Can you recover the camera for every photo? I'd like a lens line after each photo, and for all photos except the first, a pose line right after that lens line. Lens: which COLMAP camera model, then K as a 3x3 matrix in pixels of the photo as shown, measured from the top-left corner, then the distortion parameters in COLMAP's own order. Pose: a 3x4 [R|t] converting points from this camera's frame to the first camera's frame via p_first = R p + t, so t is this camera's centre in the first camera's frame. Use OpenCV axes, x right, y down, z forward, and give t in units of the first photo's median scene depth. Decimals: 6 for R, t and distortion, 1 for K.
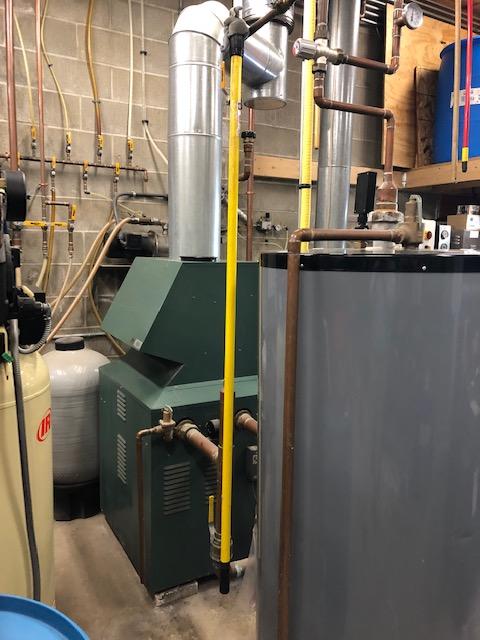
lens RADIAL K [[522.5, 0, 240.0], [0, 522.5, 320.0], [0, 0, 1]] dist [0.032914, -0.028187]
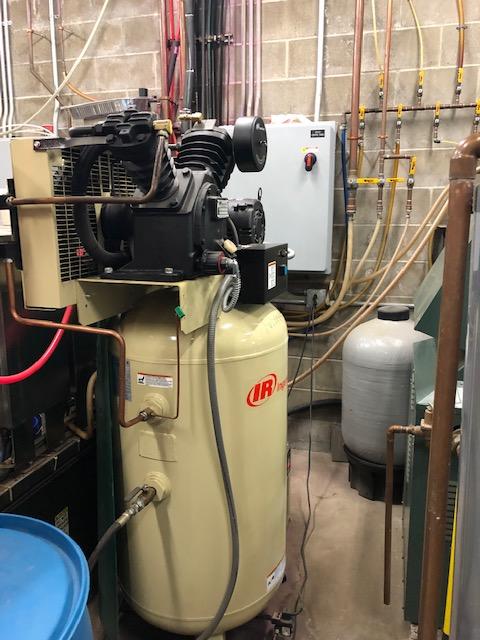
lens RADIAL K [[522.5, 0, 240.0], [0, 522.5, 320.0], [0, 0, 1]] dist [0.032914, -0.028187]
pose [[0.696857, 0.126581, -0.705952, 0.132452], [-0.086119, 0.991949, 0.092852, -0.004641], [0.712021, -0.003908, 0.702147, 0.170740]]
